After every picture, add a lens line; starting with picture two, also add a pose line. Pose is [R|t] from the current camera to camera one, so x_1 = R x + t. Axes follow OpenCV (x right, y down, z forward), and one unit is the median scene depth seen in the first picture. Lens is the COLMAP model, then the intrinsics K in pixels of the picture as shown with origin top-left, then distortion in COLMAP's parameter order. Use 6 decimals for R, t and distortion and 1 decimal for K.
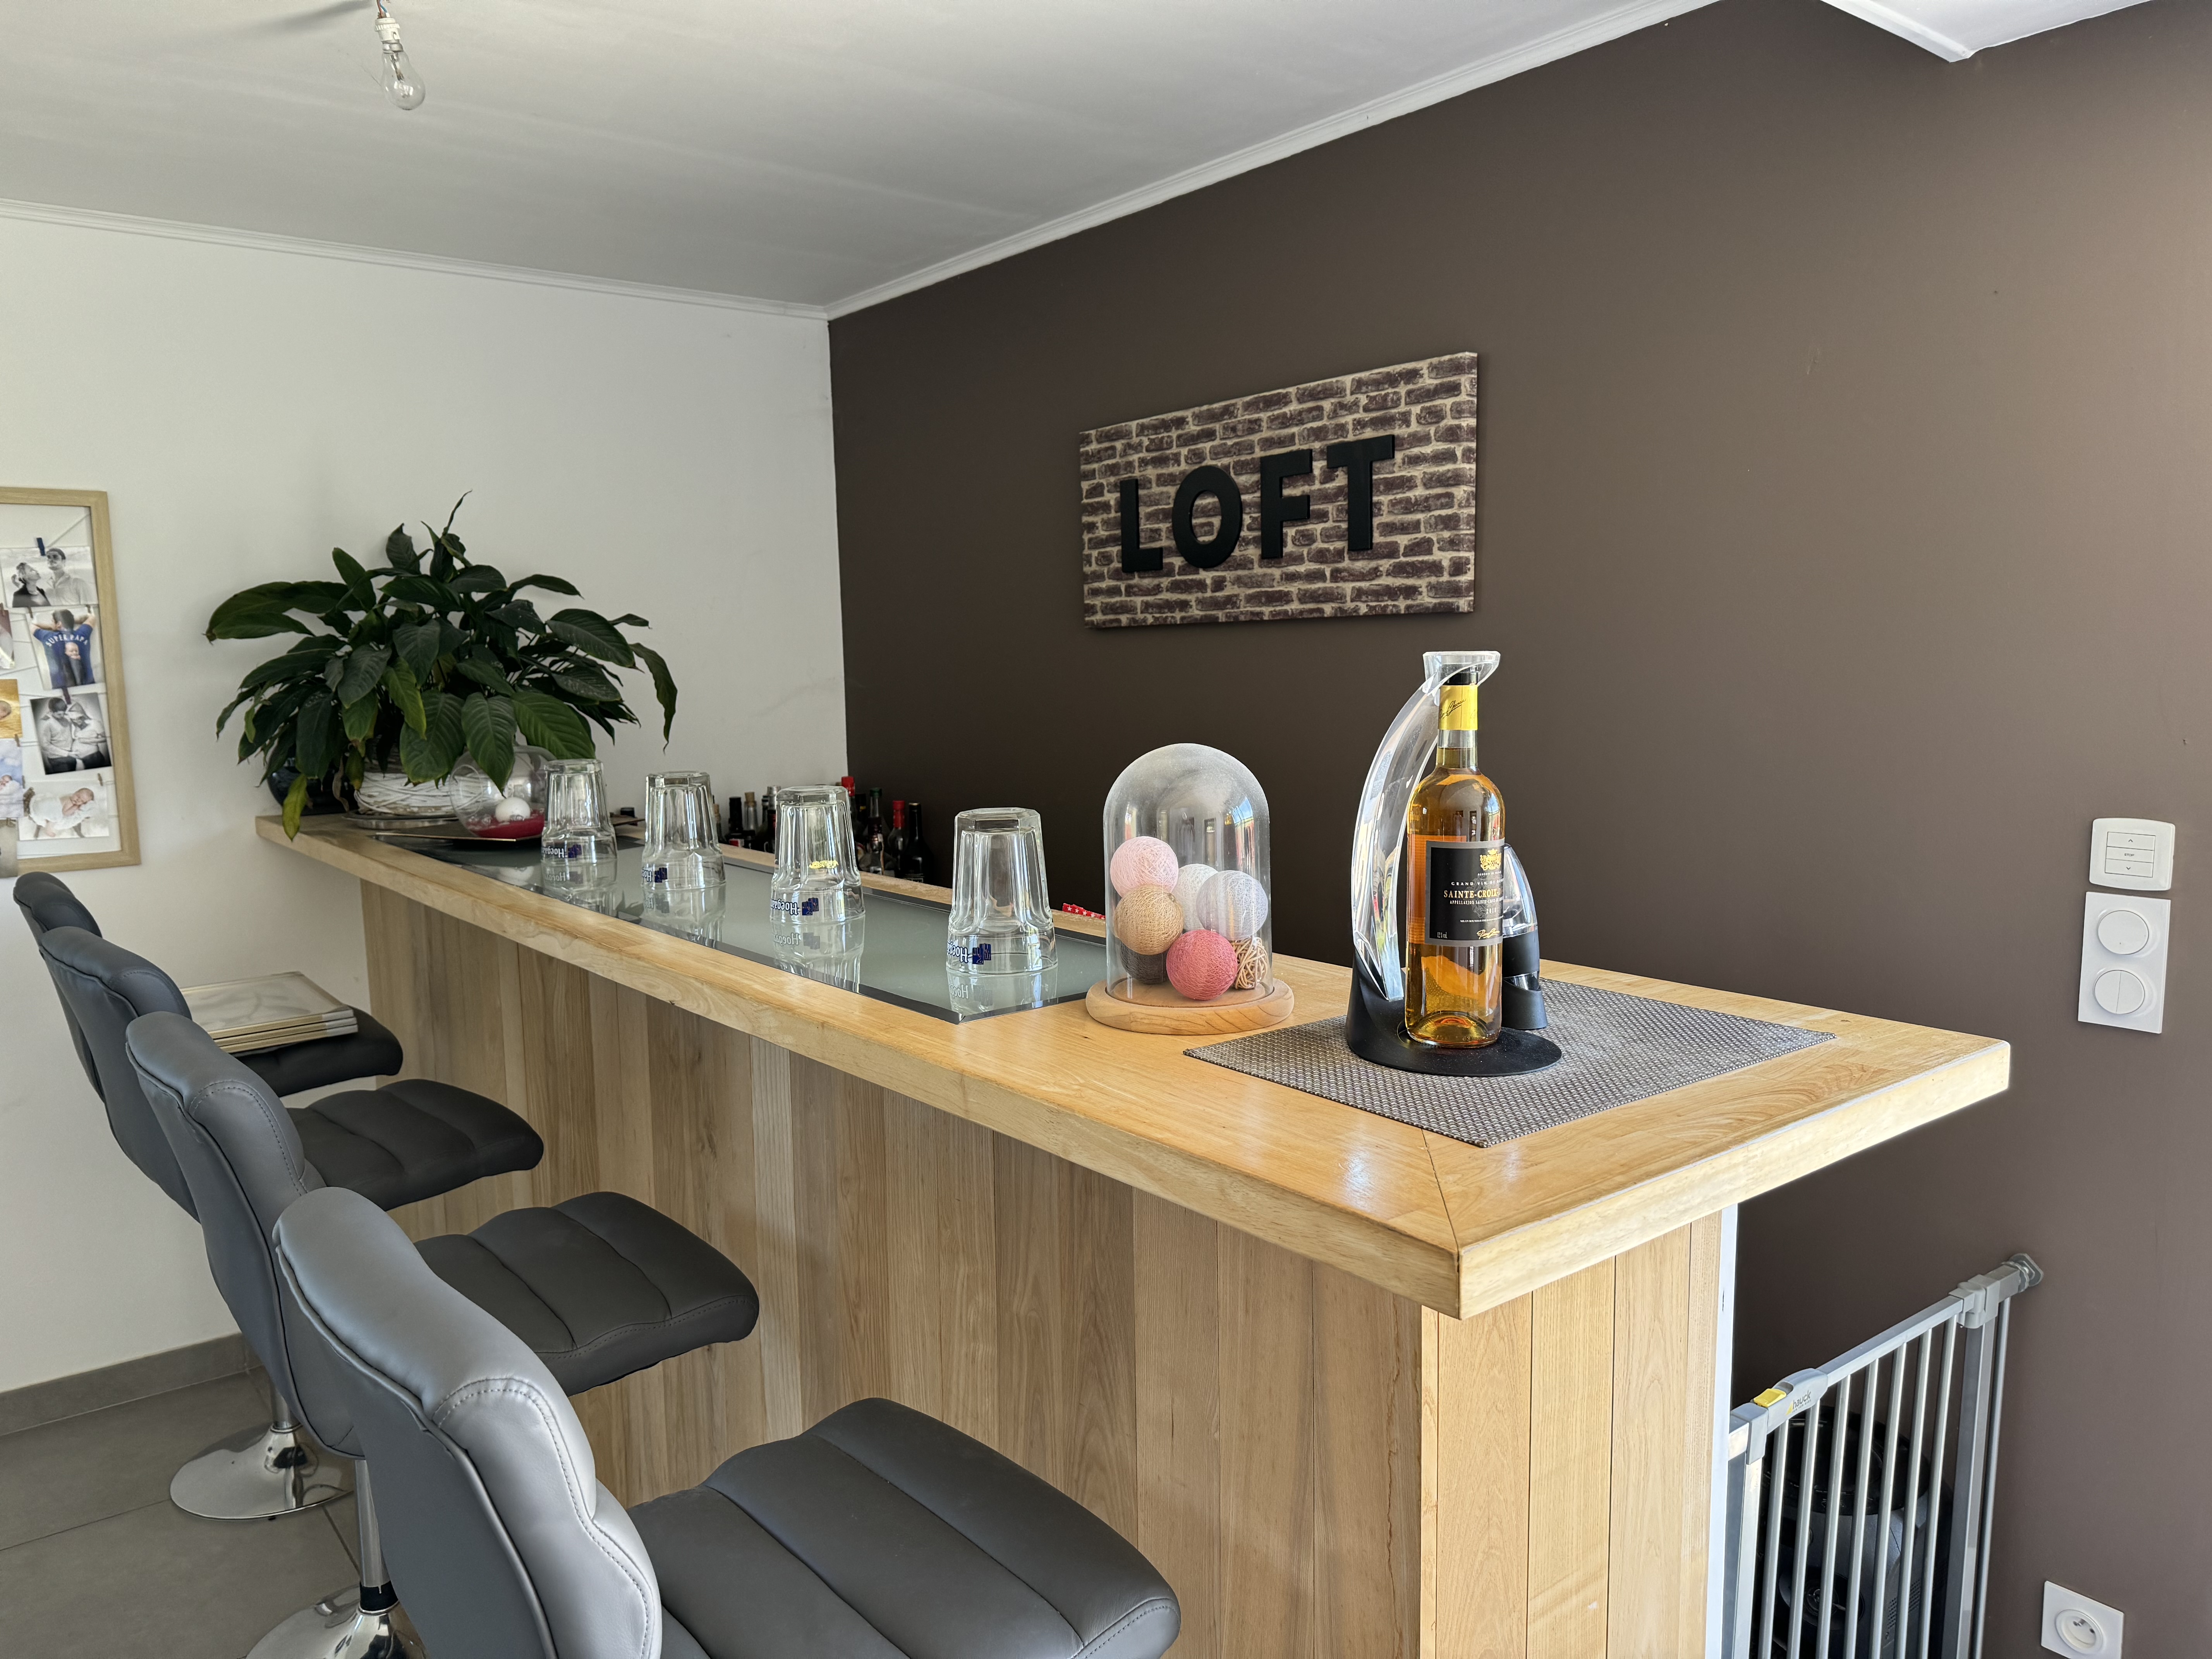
lens RADIAL K [[1561.2, 0, 1103.1], [0, 1561.2, 837.5], [0, 0, 1]] dist [0.000365, -0.000346]
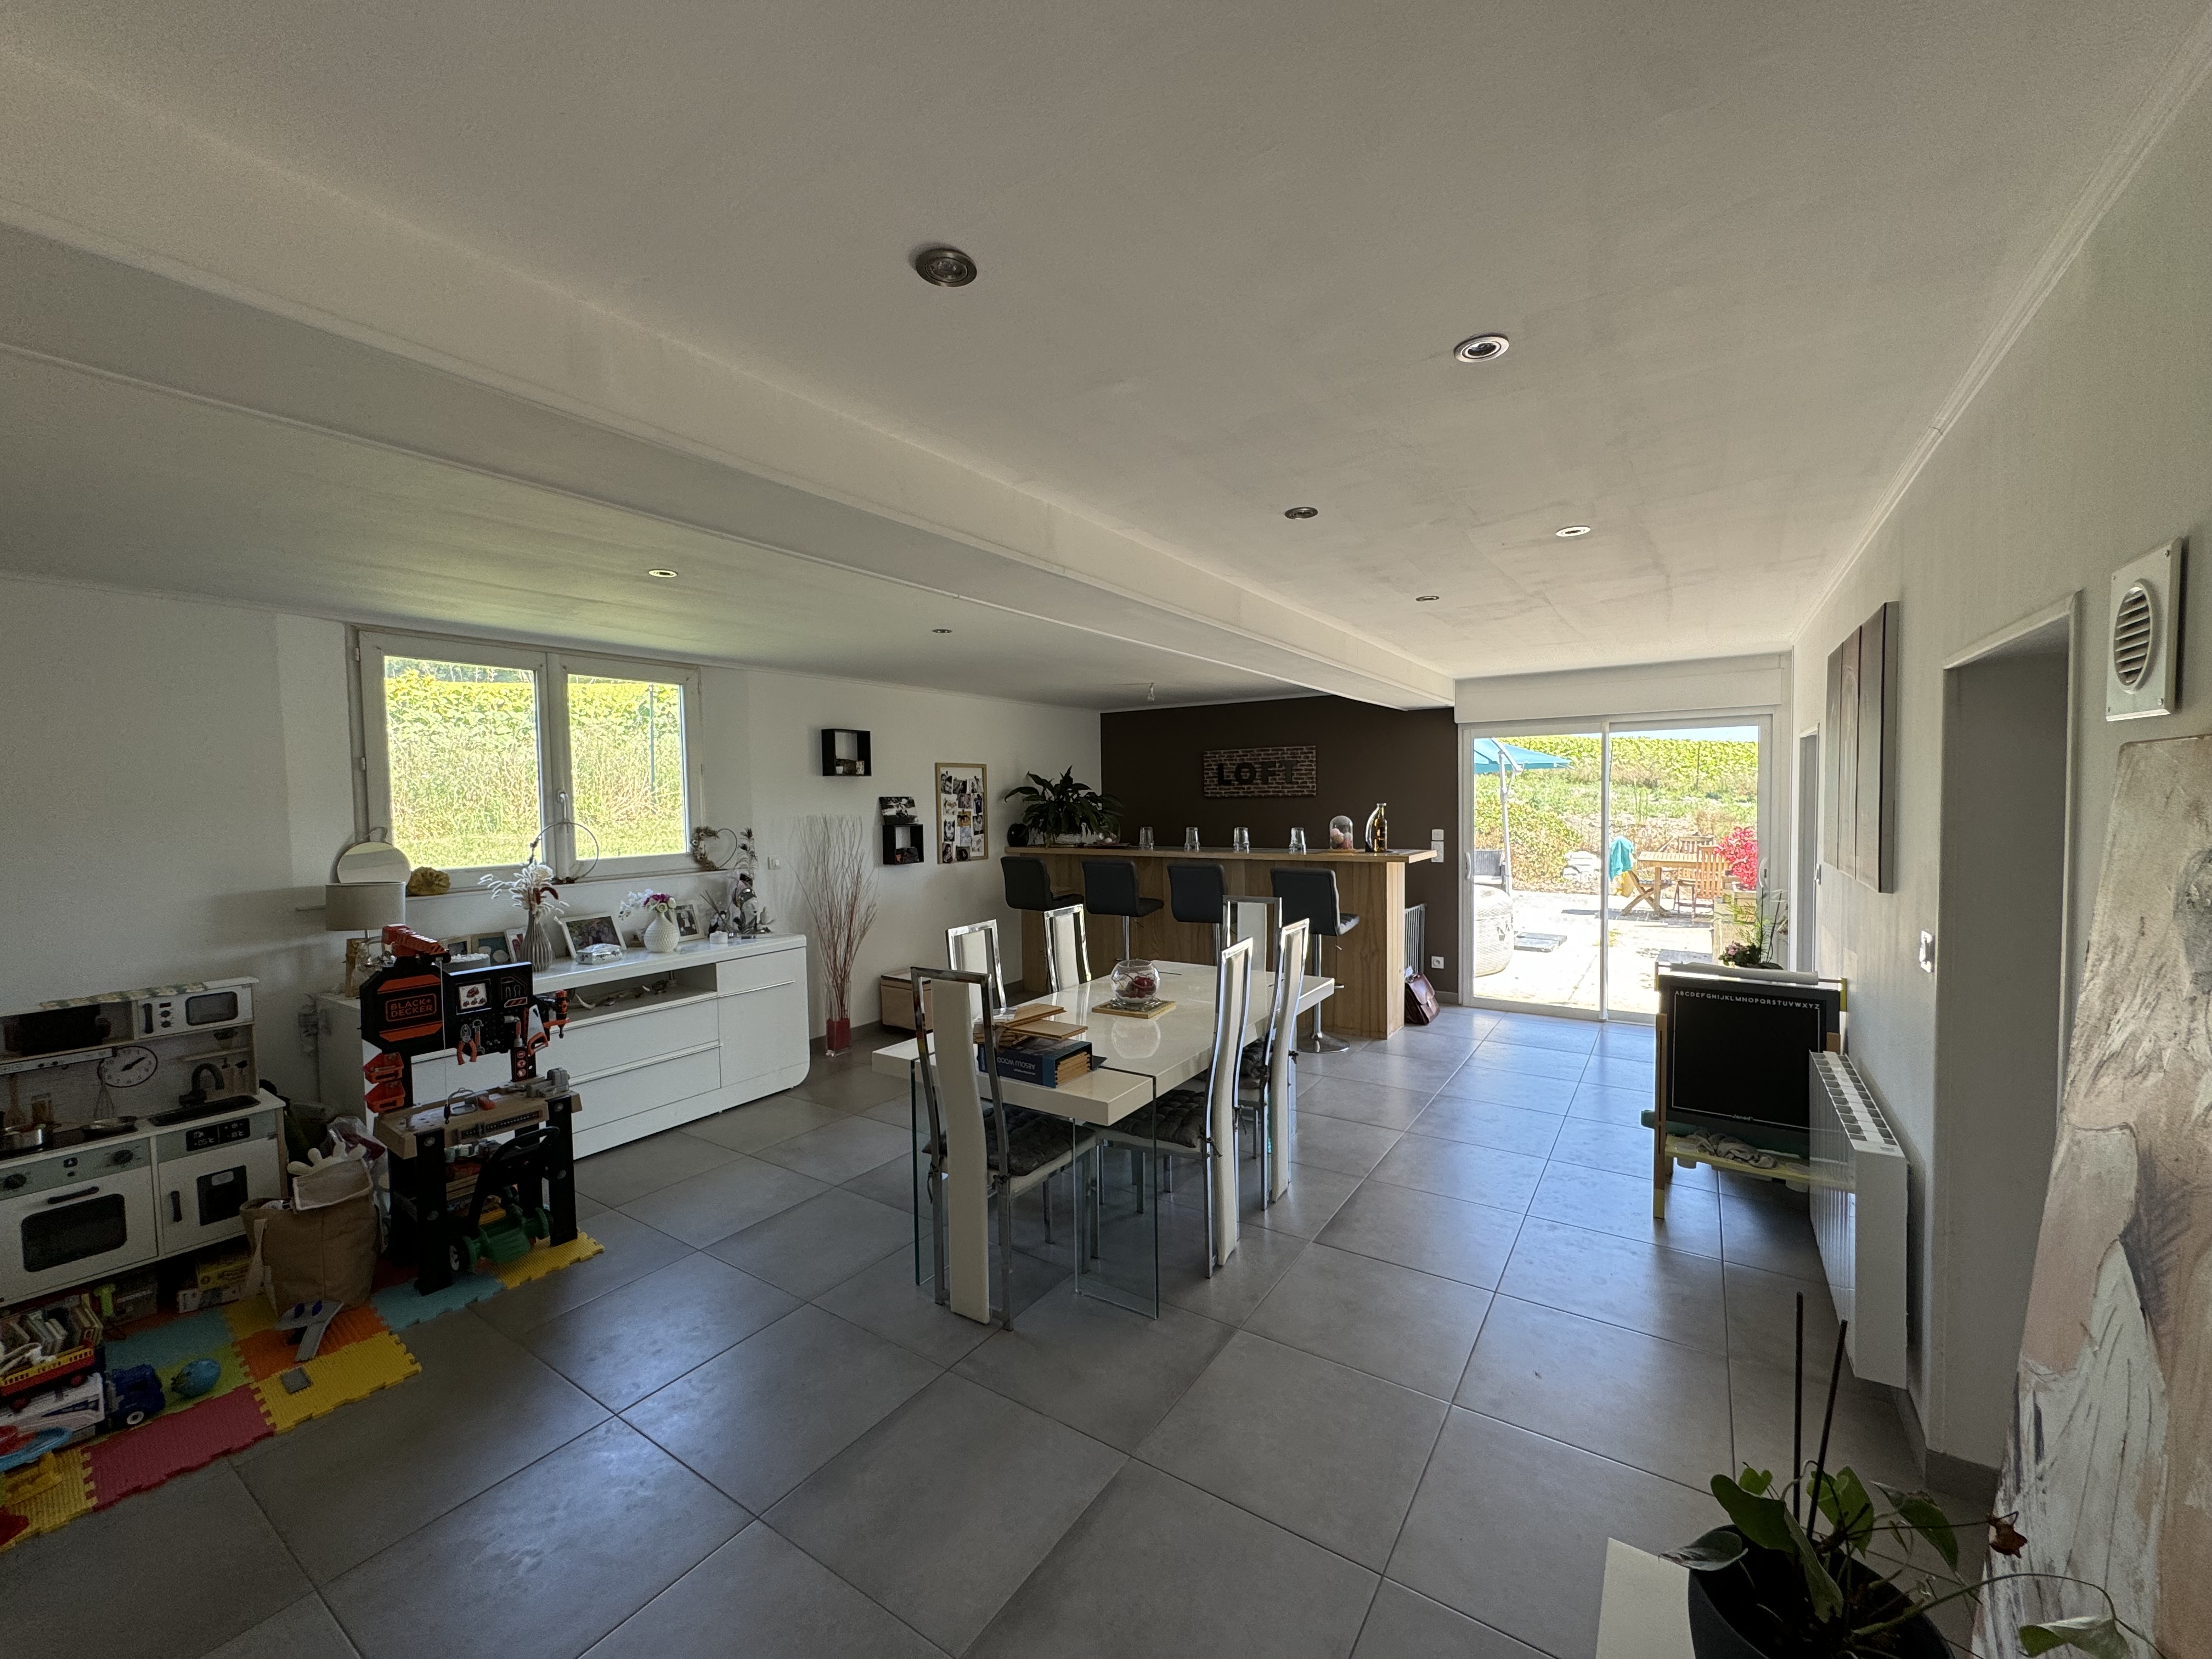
lens RADIAL K [[887.9, 0, 1105.8], [0, 887.9, 830.3], [0, 0, 1]] dist [-0.003701, -0.000402]
pose [[0.950506, -0.014139, 0.310384, -1.119180], [0.039248, 0.996426, -0.074800, 0.134866], [-0.308217, 0.083280, 0.947664, -1.296913]]
